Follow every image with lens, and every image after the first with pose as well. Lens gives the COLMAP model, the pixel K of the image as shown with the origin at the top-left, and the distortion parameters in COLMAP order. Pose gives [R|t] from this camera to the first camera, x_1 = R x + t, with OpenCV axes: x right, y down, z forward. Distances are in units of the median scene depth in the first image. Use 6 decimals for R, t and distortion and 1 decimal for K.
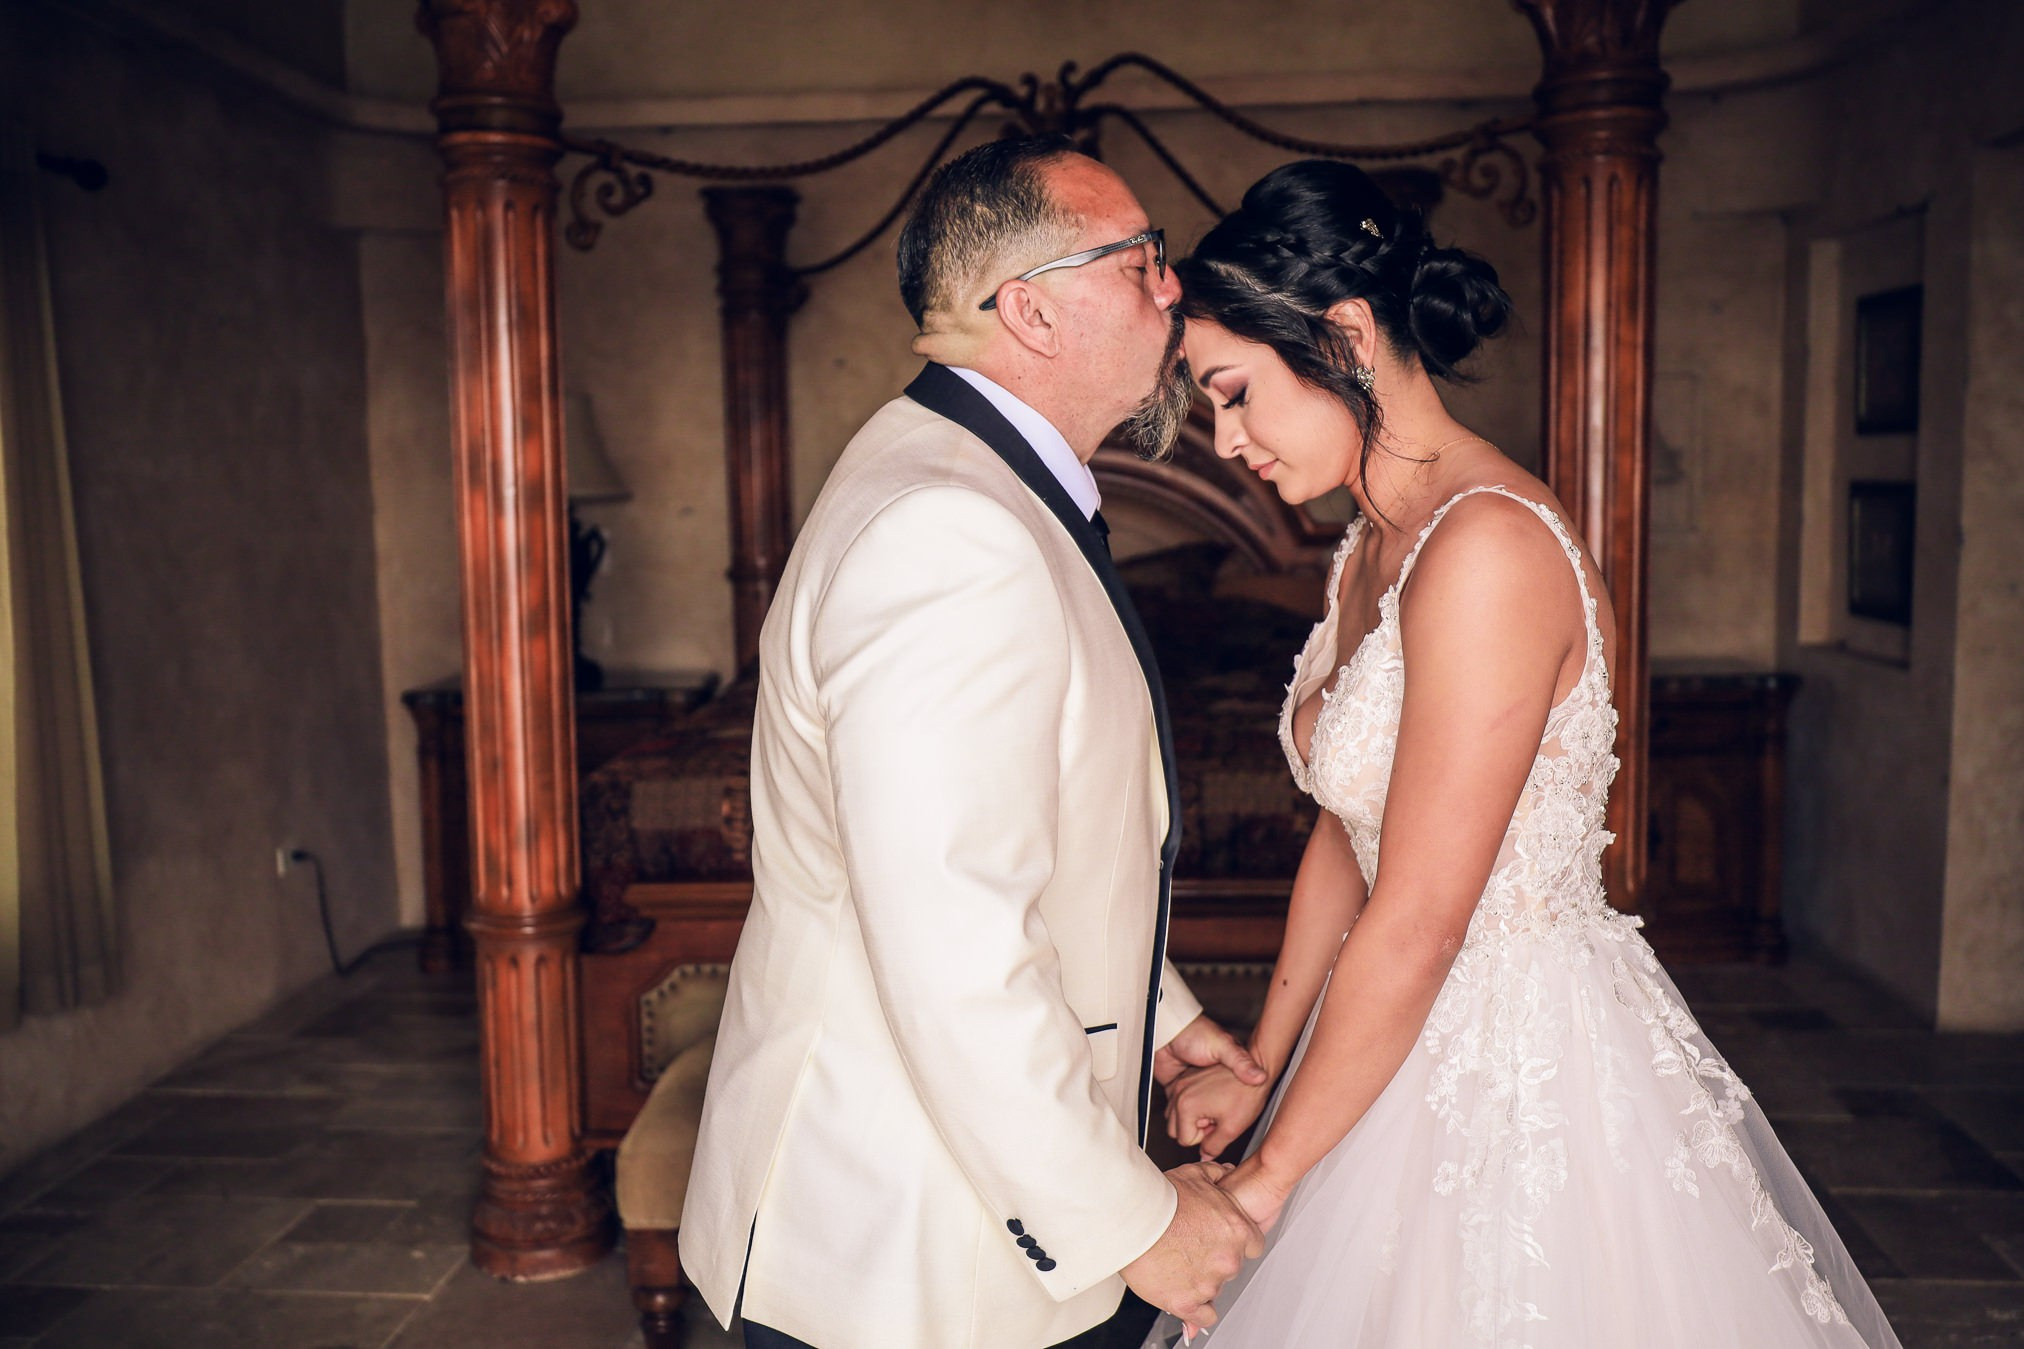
lens RADIAL K [[1804.2, 0, 1014.5], [0, 1804.2, 677.0], [0, 0, 1]] dist [0.012901, 0.006867]
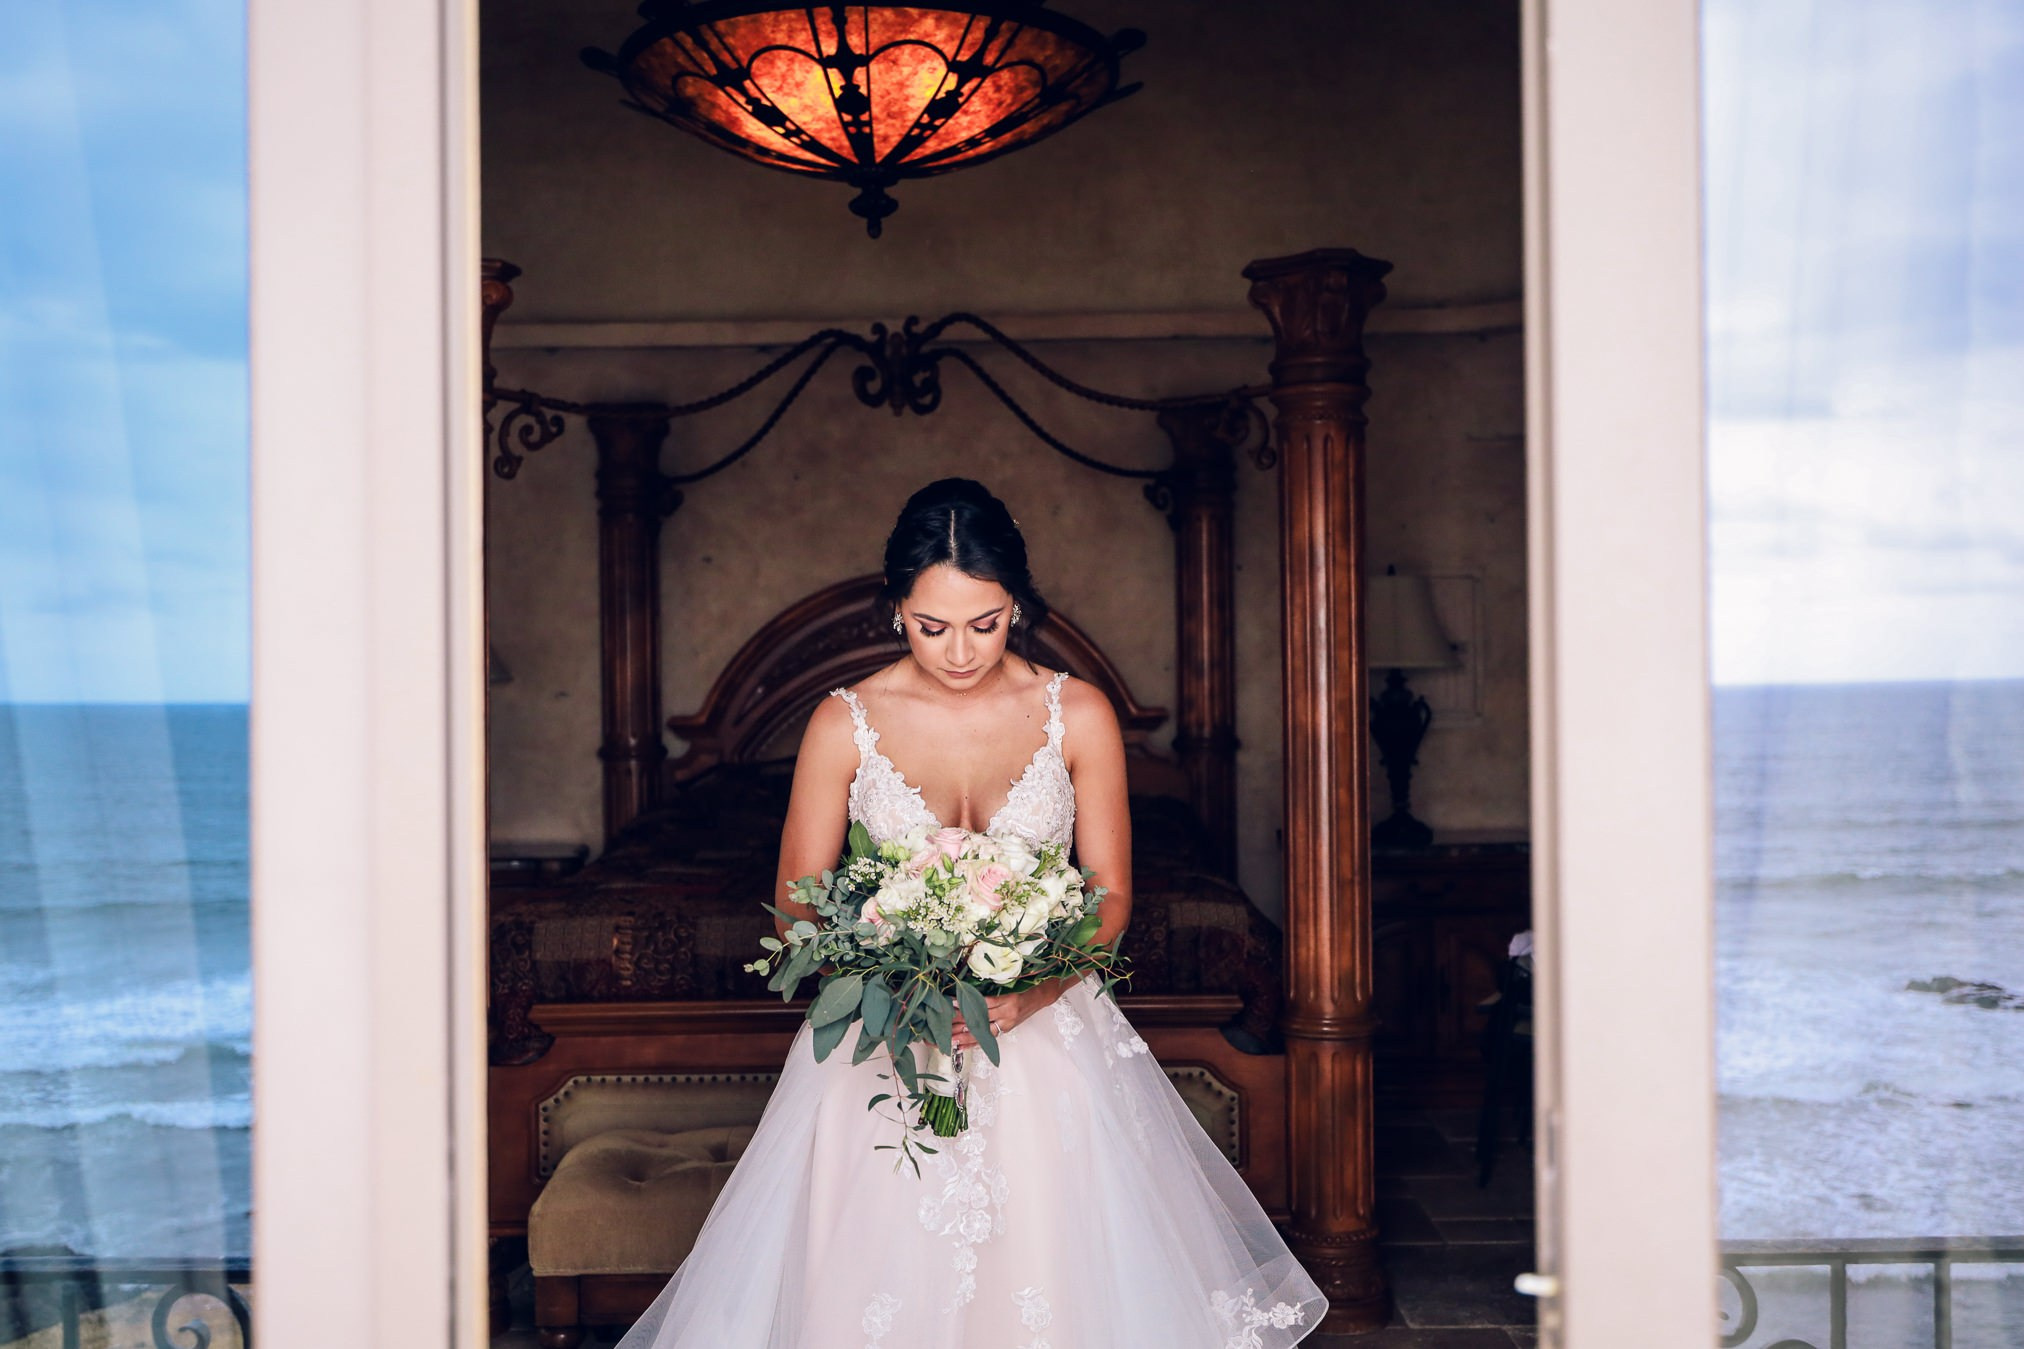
lens RADIAL K [[1968.7, 0, 1006.1], [0, 1968.7, 674.7], [0, 0, 1]] dist [0.182077, 0.000000]
pose [[0.997862, 0.004063, 0.065222, 0.009688], [0.002765, 0.994547, -0.104253, 0.035867], [-0.065290, 0.104211, 0.992410, -0.335492]]
